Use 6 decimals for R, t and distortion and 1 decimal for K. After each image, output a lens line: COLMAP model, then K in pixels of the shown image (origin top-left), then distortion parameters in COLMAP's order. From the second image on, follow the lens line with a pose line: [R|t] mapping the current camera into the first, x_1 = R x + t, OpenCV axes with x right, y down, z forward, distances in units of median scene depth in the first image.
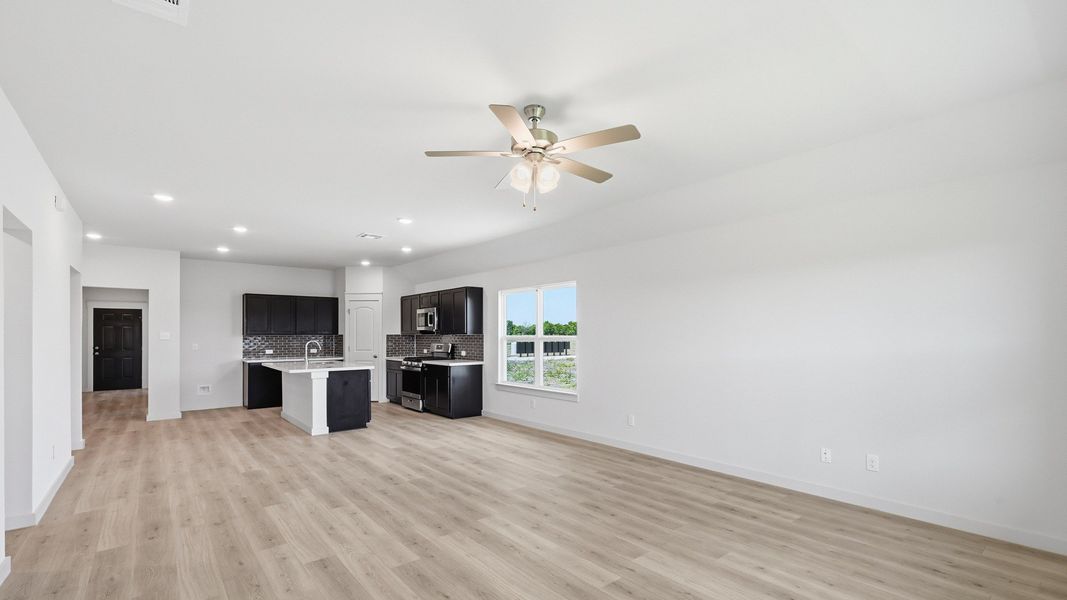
lens RADIAL K [[470.7, 0, 541.0], [0, 470.7, 333.0], [0, 0, 1]] dist [0.004157, 0.000849]
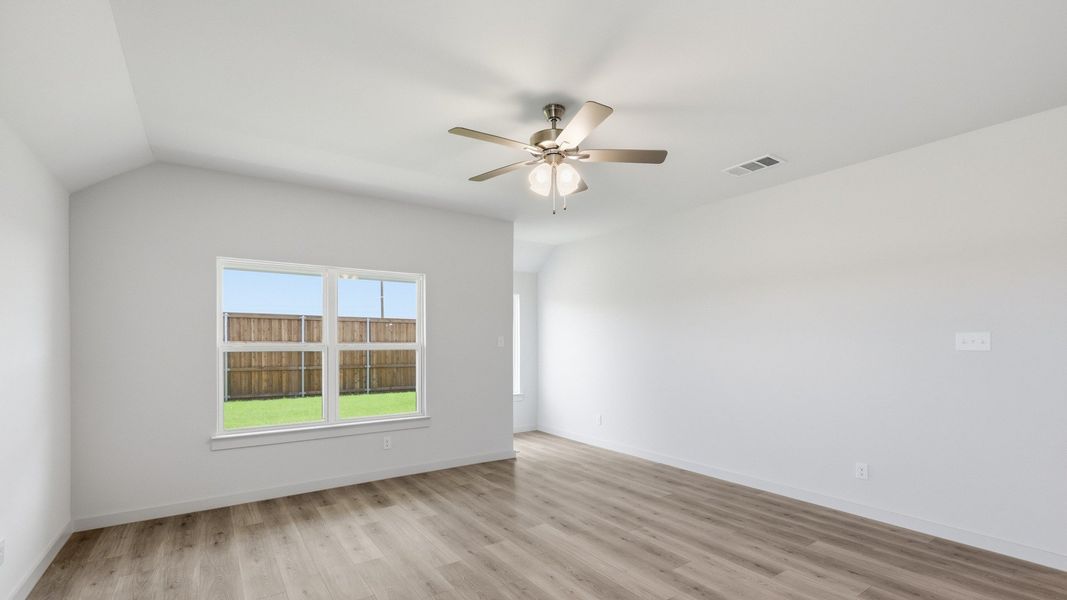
lens RADIAL K [[470.7, 0, 534.9], [0, 470.7, 343.7], [0, 0, 1]] dist [0.004157, 0.000849]
pose [[-0.996202, 0.005173, 0.086922, -0.032667], [0.005319, 0.999985, 0.001451, 0.003474], [-0.086913, 0.001908, -0.996214, 1.113927]]
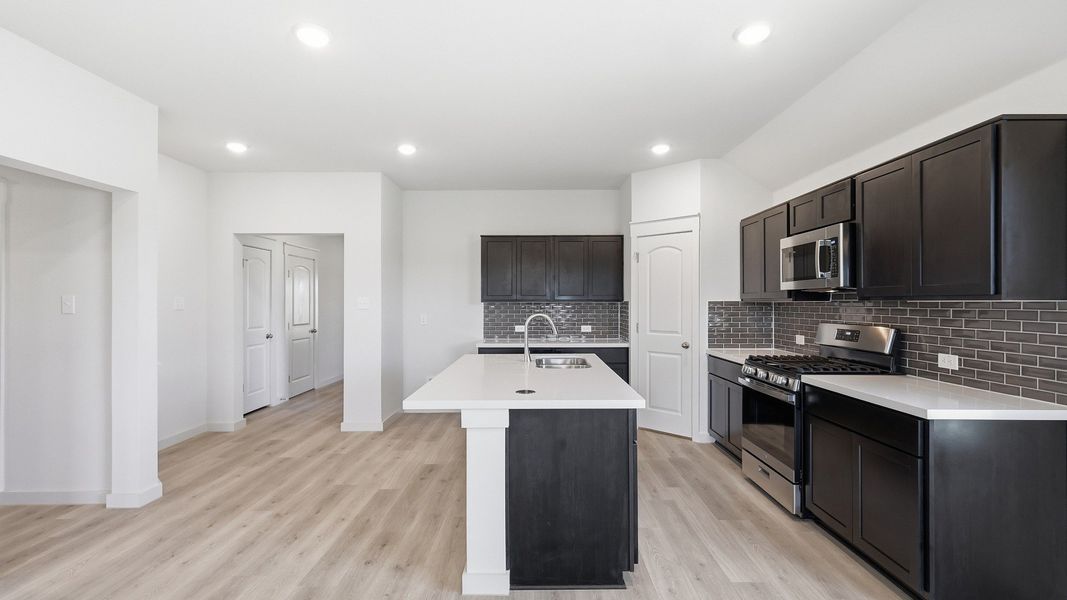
lens RADIAL K [[482.2, 0, 534.6], [0, 482.2, 302.2], [0, 0, 1]] dist [0.007389, -0.000916]
pose [[0.763827, 0.002241, -0.645417, -0.272173], [0.000749, 0.999990, 0.004358, 0.004014], [0.645420, -0.003812, 0.763818, 0.947123]]
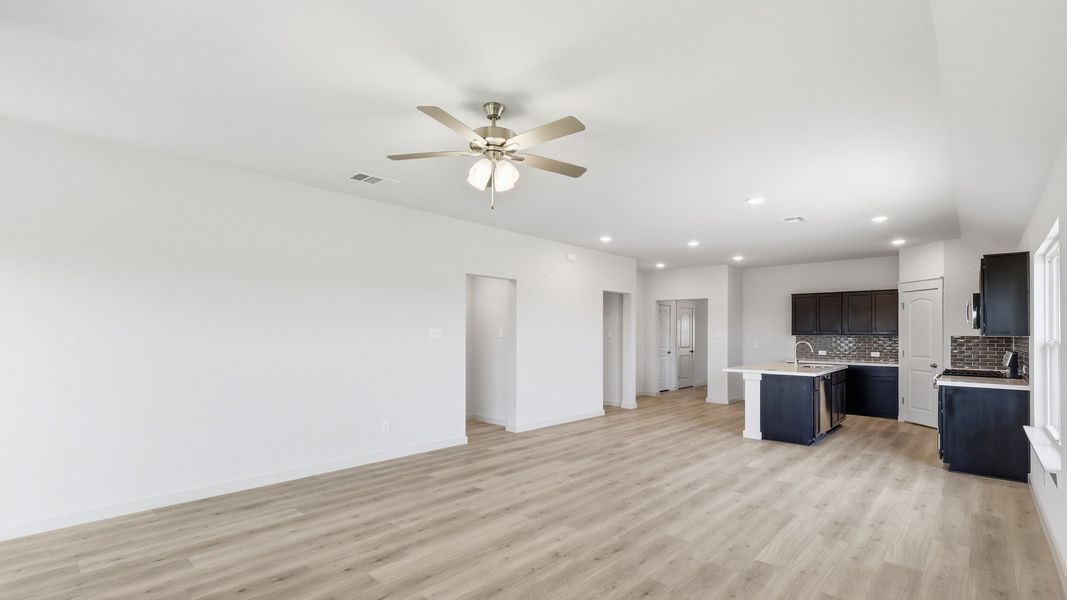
lens RADIAL K [[482.2, 0, 533.1], [0, 482.2, 327.7], [0, 0, 1]] dist [0.007389, -0.000916]
pose [[0.125571, -0.006469, -0.992064, 0.566567], [-0.004803, 0.999963, -0.007128, -0.001043], [0.992073, 0.005660, 0.125535, 0.542322]]
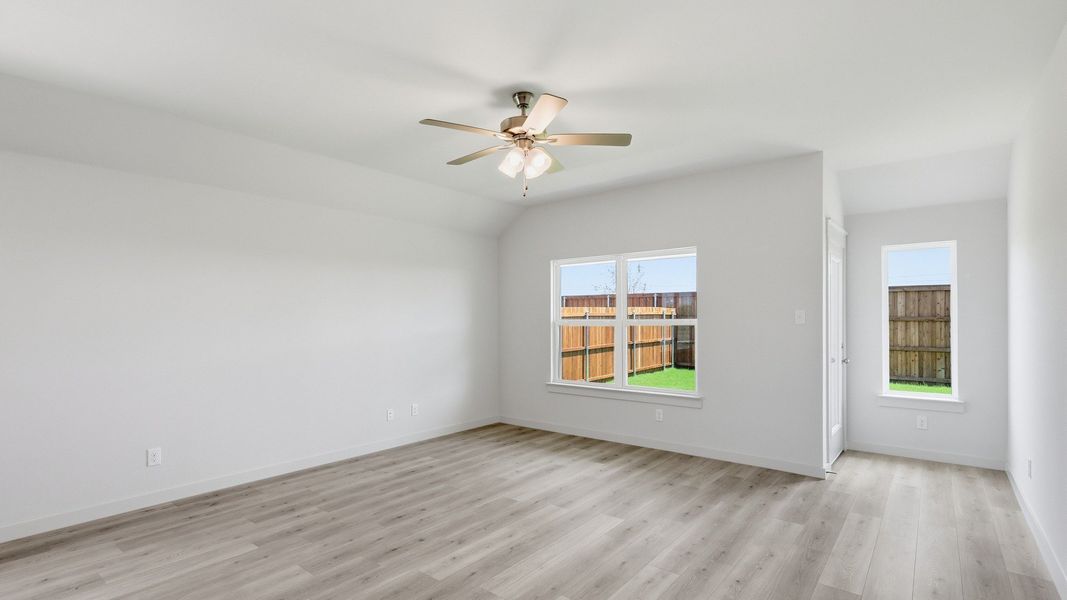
lens RADIAL K [[490.6, 0, 526.0], [0, 490.6, 321.0], [0, 0, 1]] dist [0.005732, -0.000084]
pose [[-0.182918, 0.004324, 0.983119, -0.594717], [0.004831, 0.999982, -0.003500, 0.007433], [-0.983116, 0.004109, -0.182935, 0.674171]]
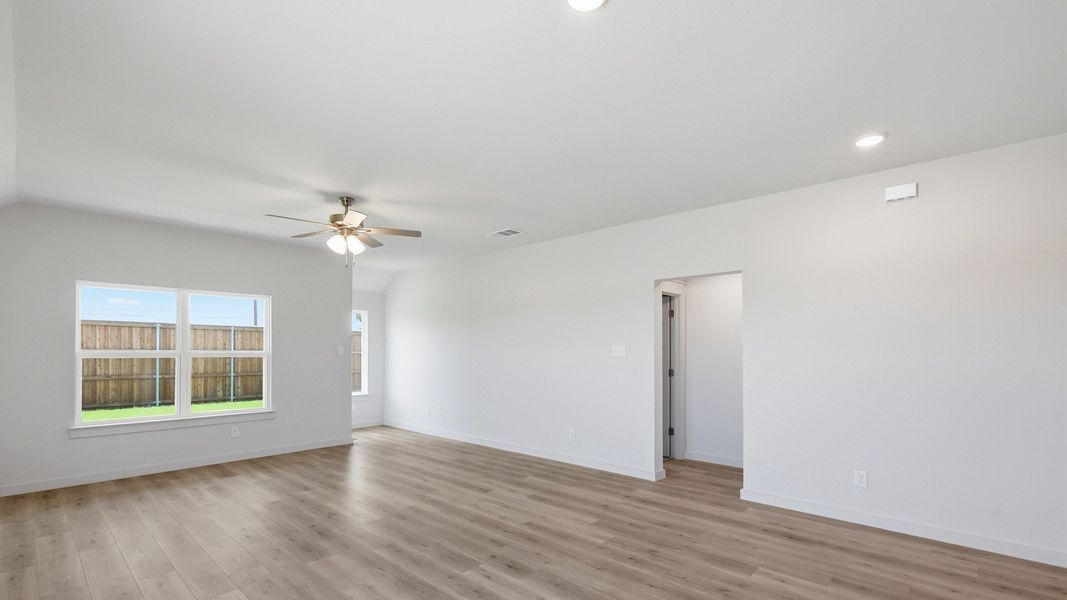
lens RADIAL K [[470.7, 0, 535.0], [0, 470.7, 349.0], [0, 0, 1]] dist [0.004157, 0.000849]
pose [[-0.991622, 0.002406, -0.129152, -0.232462], [0.003106, 0.999982, -0.005216, 0.005141], [0.129137, -0.005574, -0.991611, 1.441283]]
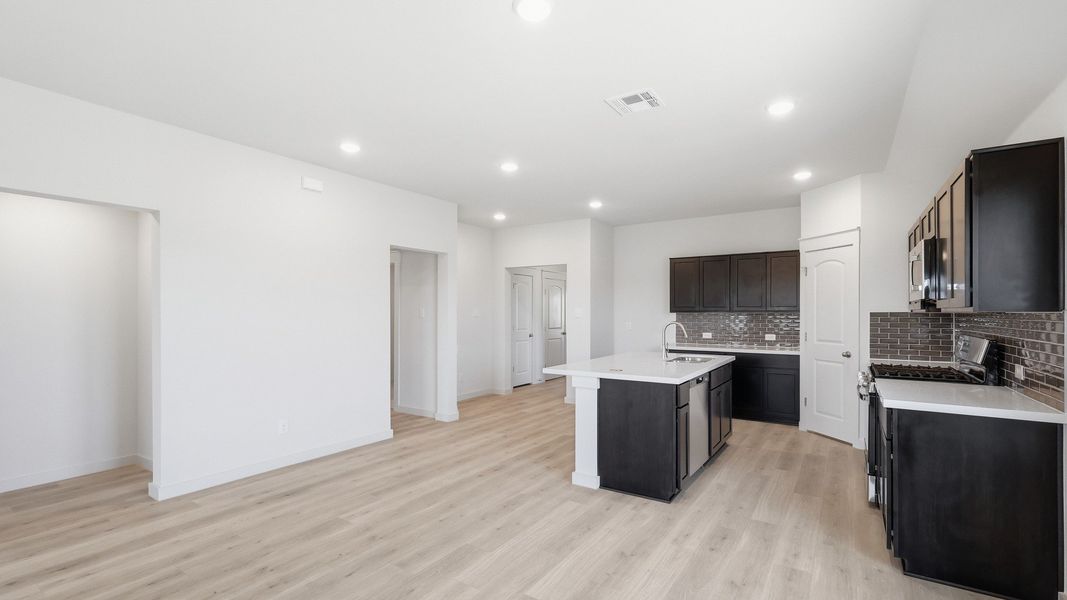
lens RADIAL K [[470.7, 0, 536.1], [0, 470.7, 311.1], [0, 0, 1]] dist [0.004157, 0.000849]
pose [[0.281290, 0.001638, -0.959621, 0.078406], [0.000849, 0.999998, 0.001956, 0.002036], [0.959622, -0.001364, 0.281288, 0.979625]]
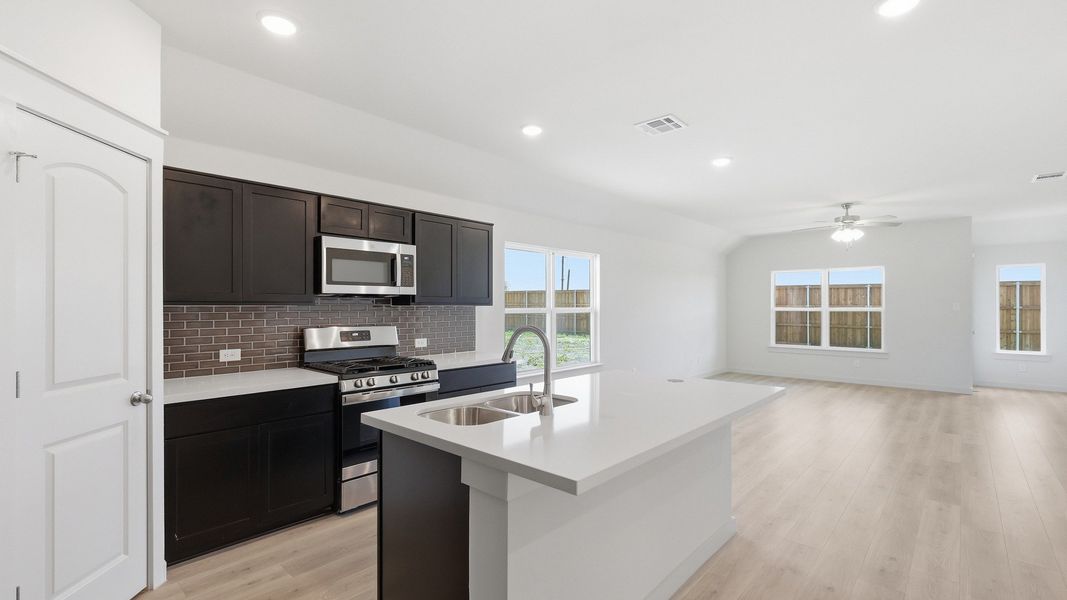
lens RADIAL K [[470.7, 0, 536.5], [0, 470.7, 306.0], [0, 0, 1]] dist [0.004157, 0.000849]
pose [[-0.141417, 0.003848, 0.989943, -1.112691], [-0.002632, 0.999987, -0.004263, 0.008530], [-0.989947, -0.003209, -0.141405, 1.543876]]
